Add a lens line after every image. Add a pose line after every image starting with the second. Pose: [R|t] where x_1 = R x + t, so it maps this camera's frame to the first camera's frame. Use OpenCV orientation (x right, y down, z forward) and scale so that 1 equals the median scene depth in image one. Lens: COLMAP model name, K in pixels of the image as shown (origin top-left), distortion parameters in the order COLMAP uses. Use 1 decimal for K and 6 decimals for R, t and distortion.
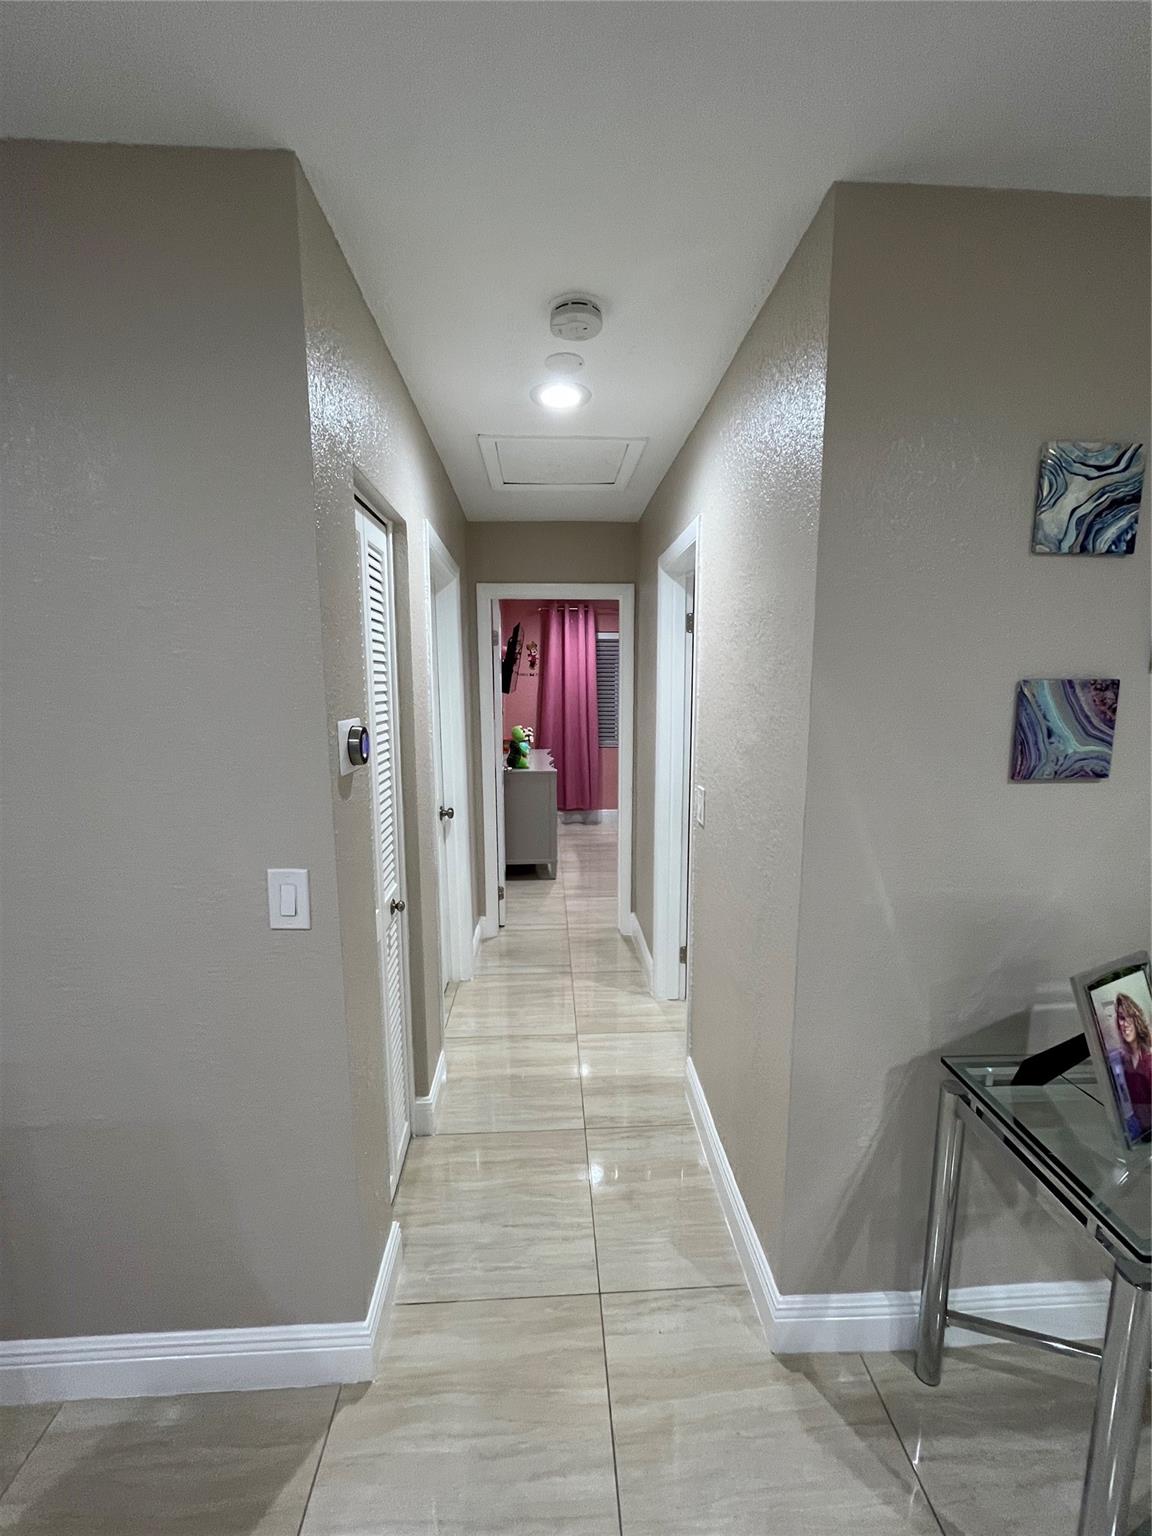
lens RADIAL K [[617.3, 0, 576.0], [0, 617.3, 768.0], [0, 0, 1]] dist [-0.004363, -0.000397]
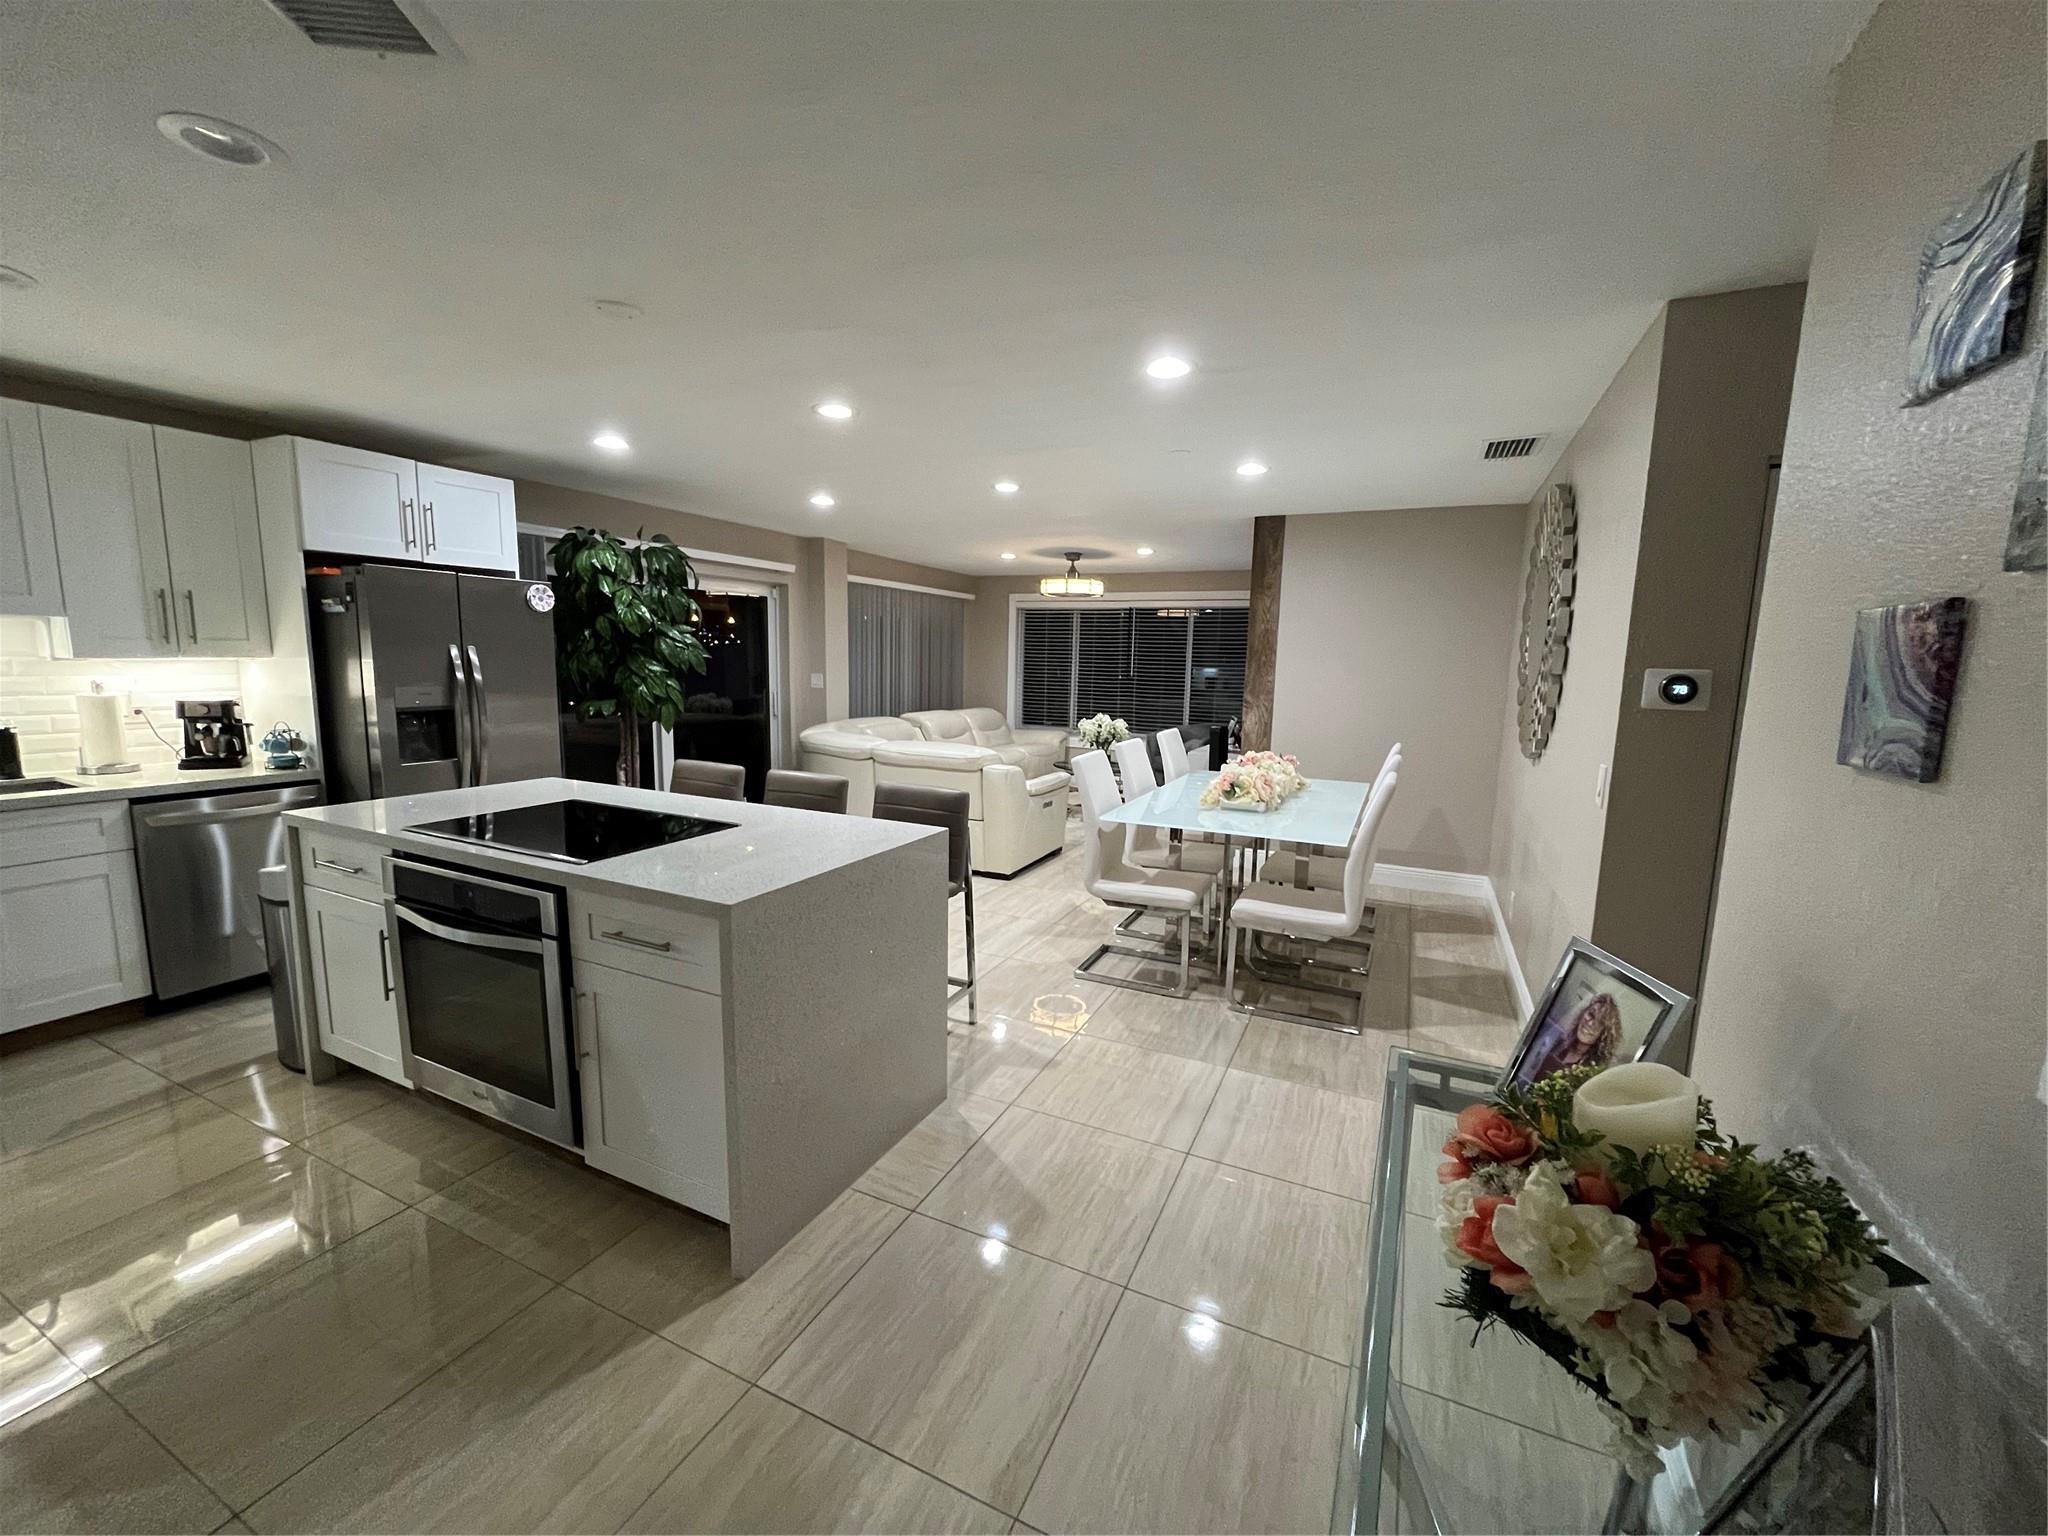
lens RADIAL K [[823.0, 0, 1024.0], [0, 823.0, 768.0], [0, 0, 1]] dist [-0.004363, -0.000397]
pose [[-0.473844, 0.106816, -0.874107, 2.163353], [-0.144042, 0.969846, 0.196599, -0.027569], [0.868748, 0.219065, -0.444169, 0.739607]]
